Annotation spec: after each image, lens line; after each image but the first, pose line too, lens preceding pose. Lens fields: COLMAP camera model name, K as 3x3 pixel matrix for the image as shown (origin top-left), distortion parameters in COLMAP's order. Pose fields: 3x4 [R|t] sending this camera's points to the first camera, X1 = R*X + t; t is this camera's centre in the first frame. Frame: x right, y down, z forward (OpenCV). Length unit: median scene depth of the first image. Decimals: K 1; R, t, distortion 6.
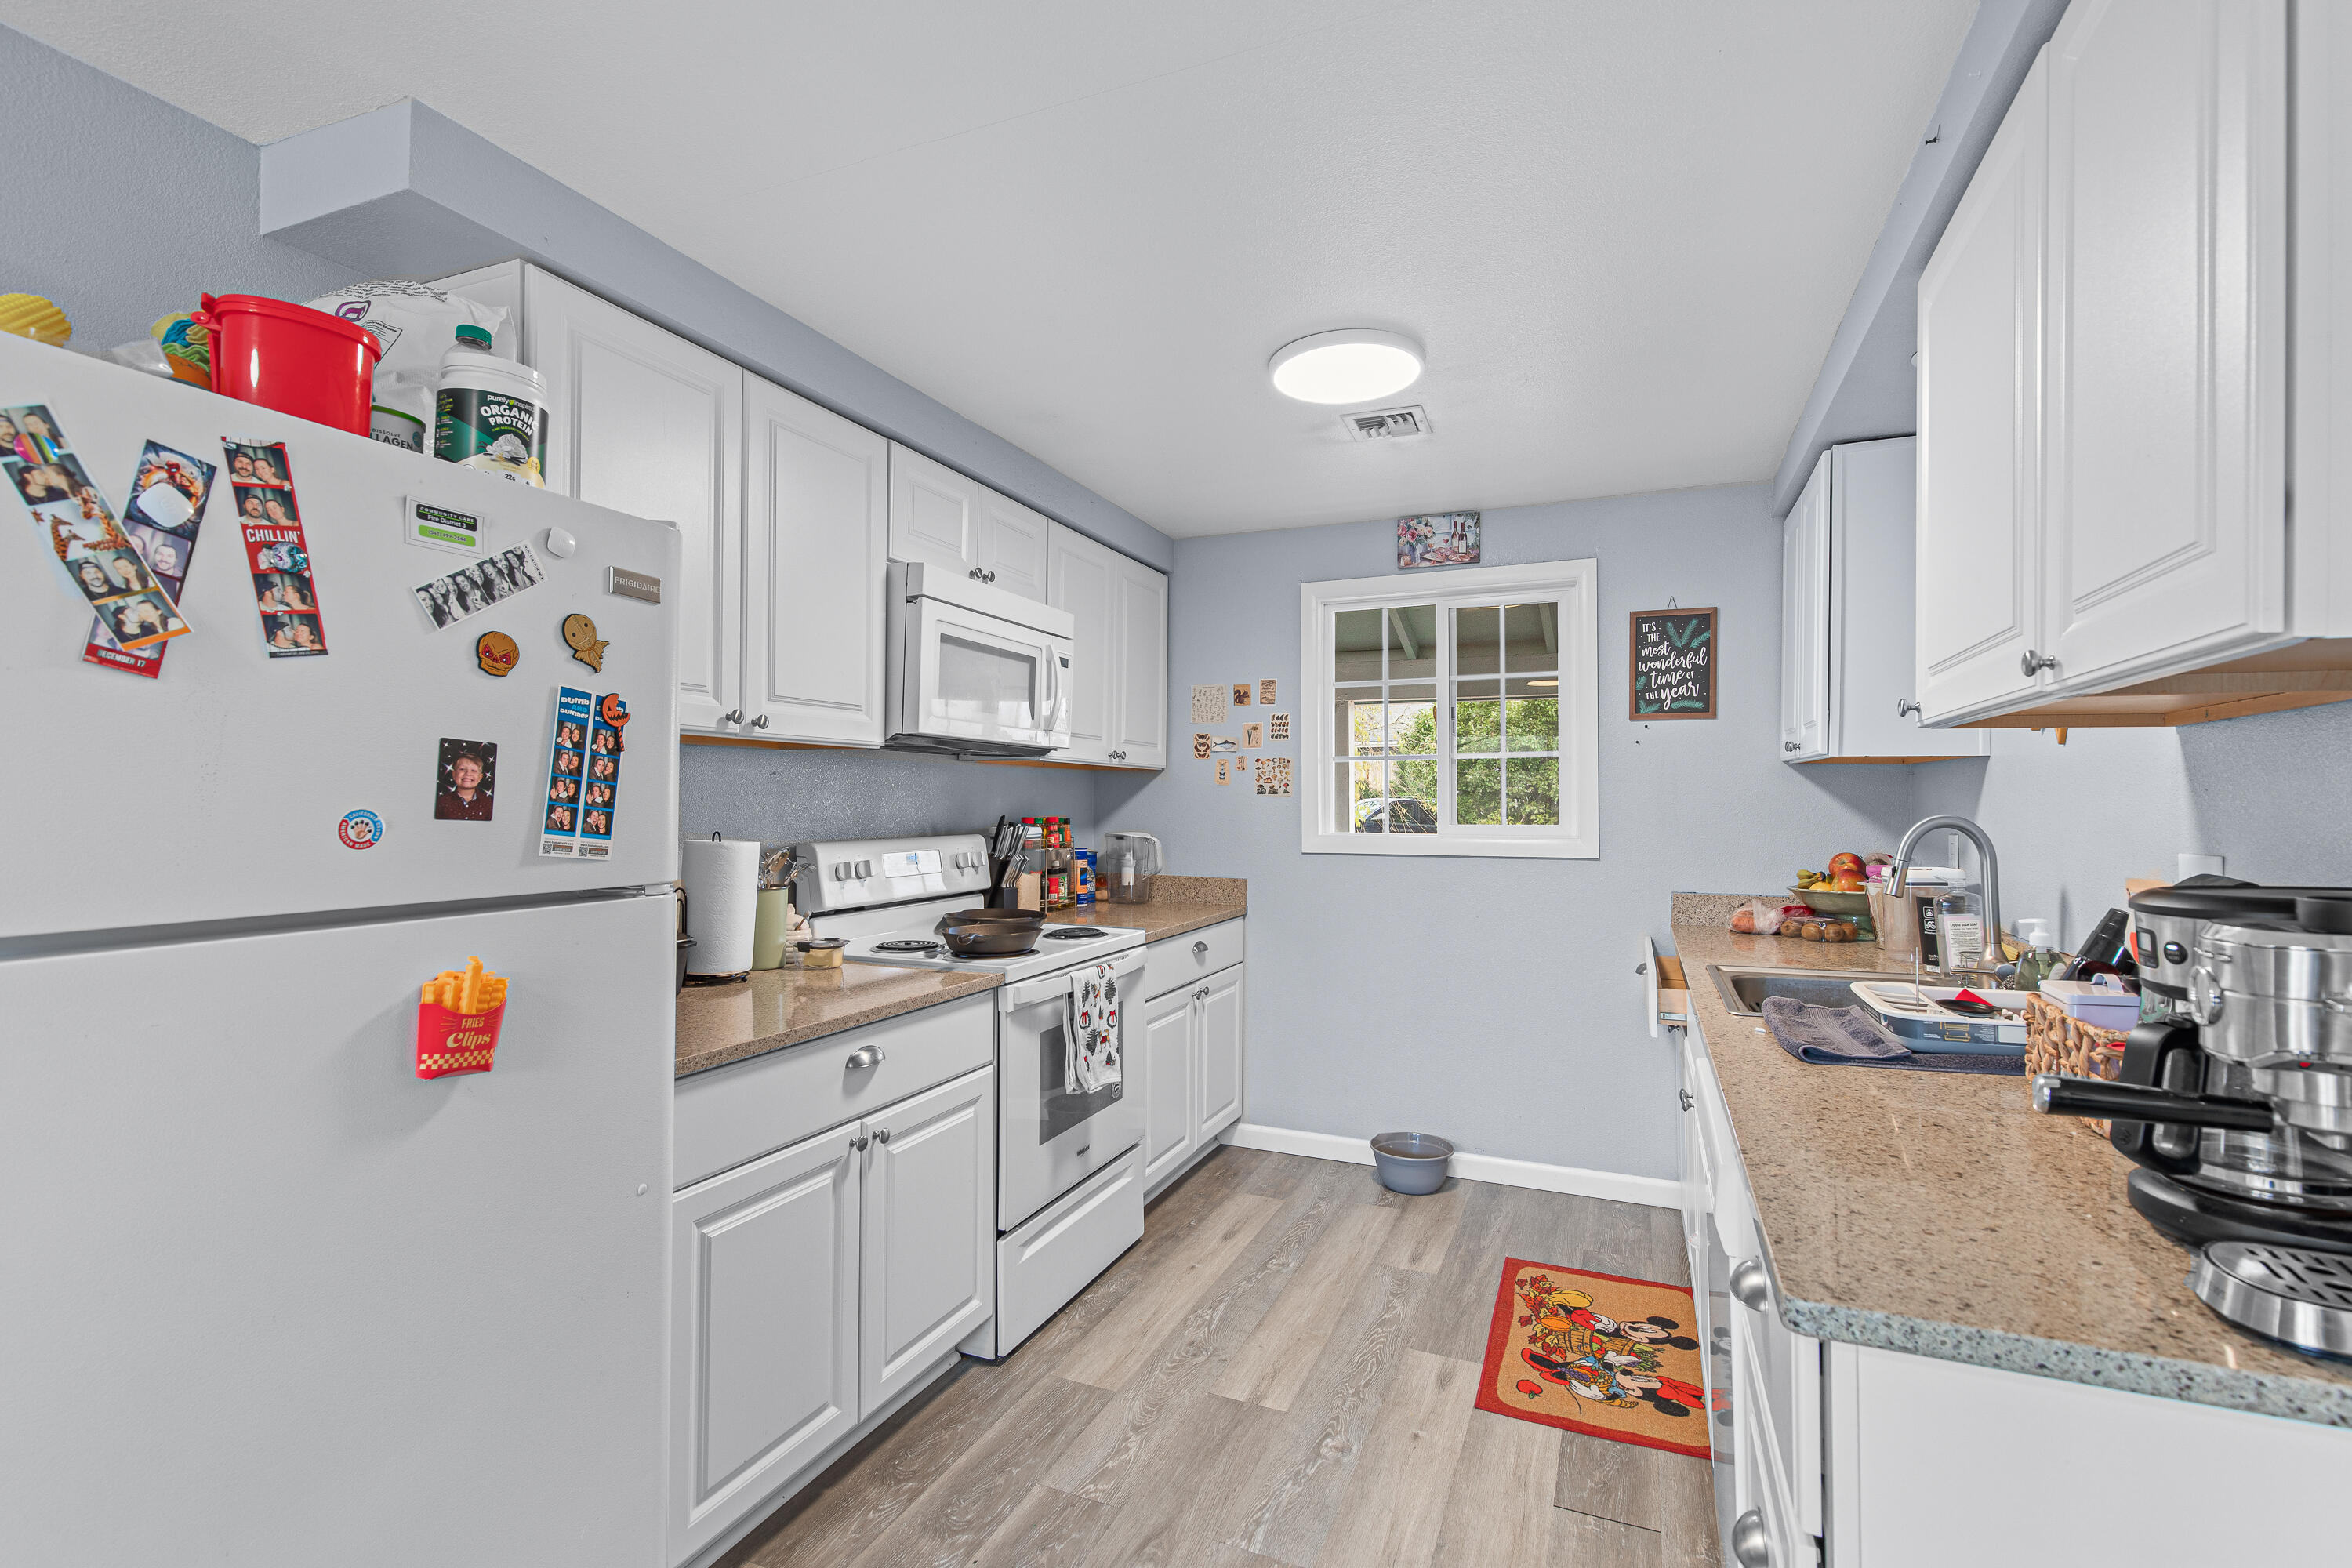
lens RADIAL K [[1066.8, 0, 1219.7], [0, 1066.8, 795.7], [0, 0, 1]] dist [0.009744, 0.000087]
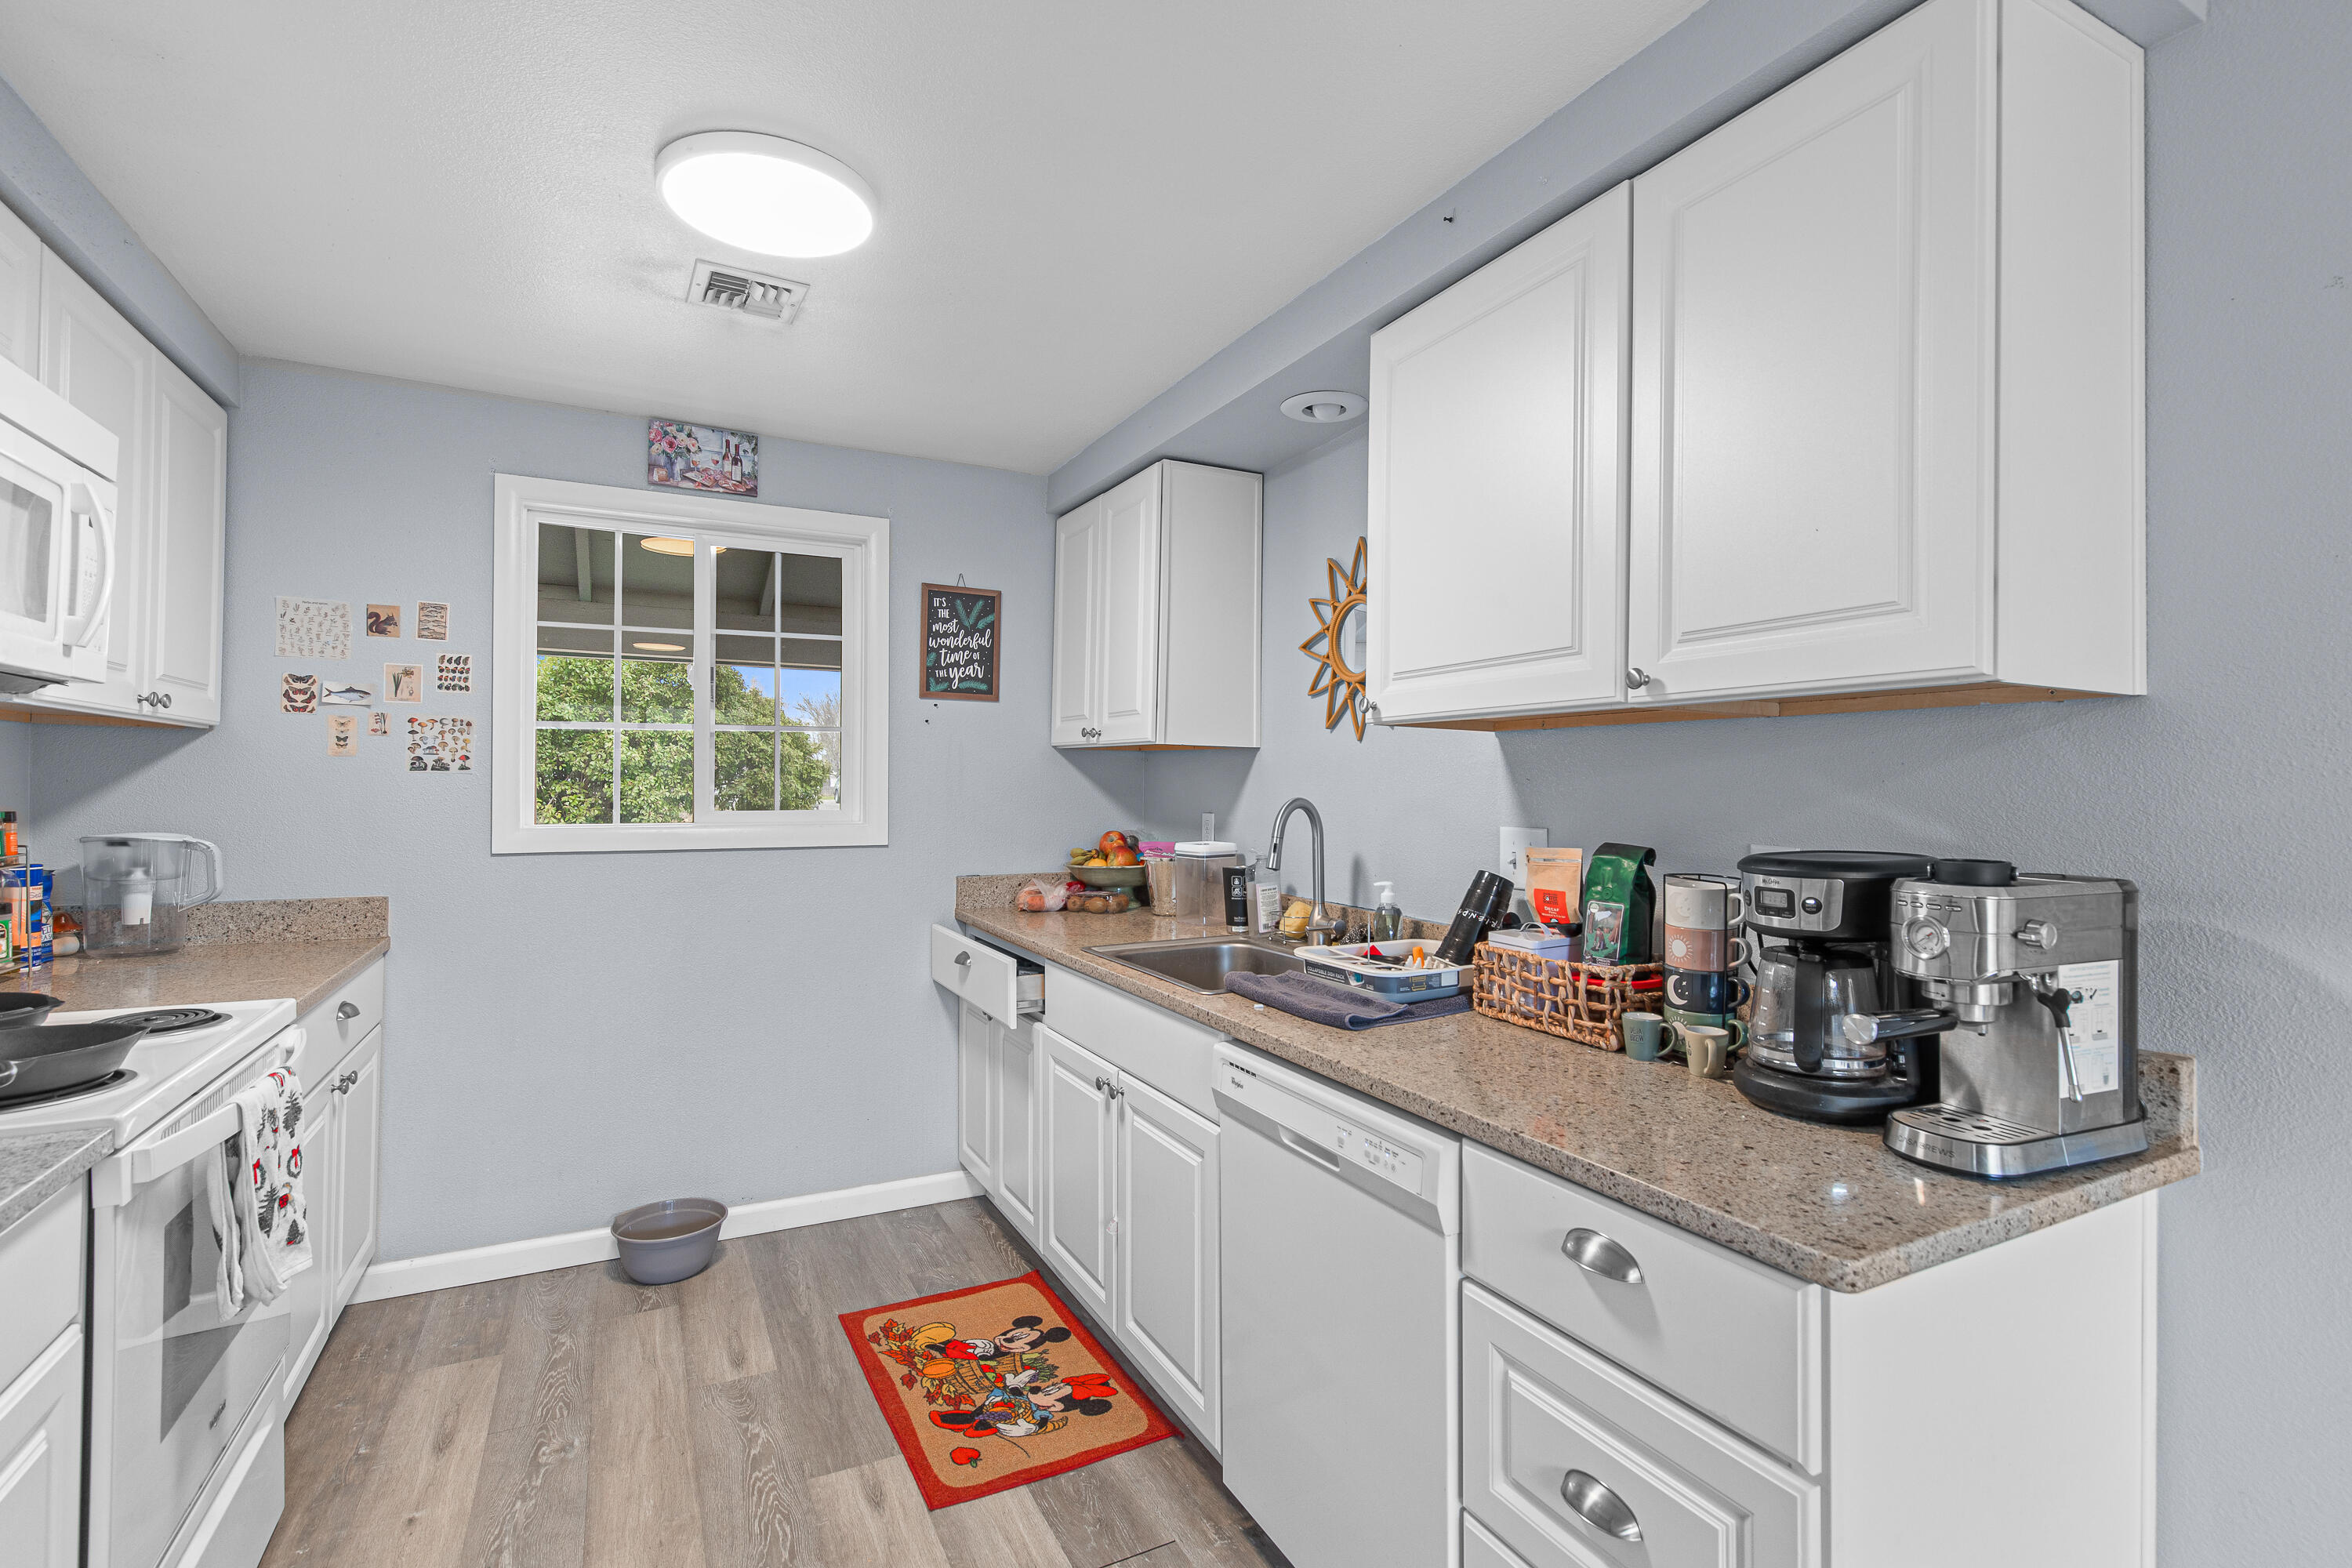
lens RADIAL K [[1066.8, 0, 1178.7], [0, 1066.8, 780.0], [0, 0, 1]] dist [0.009744, 0.000087]
pose [[0.651209, 0.005238, 0.758880, -0.187617], [-0.009929, 0.999949, 0.001619, -0.001388], [-0.758834, -0.008589, 0.651228, 0.215049]]
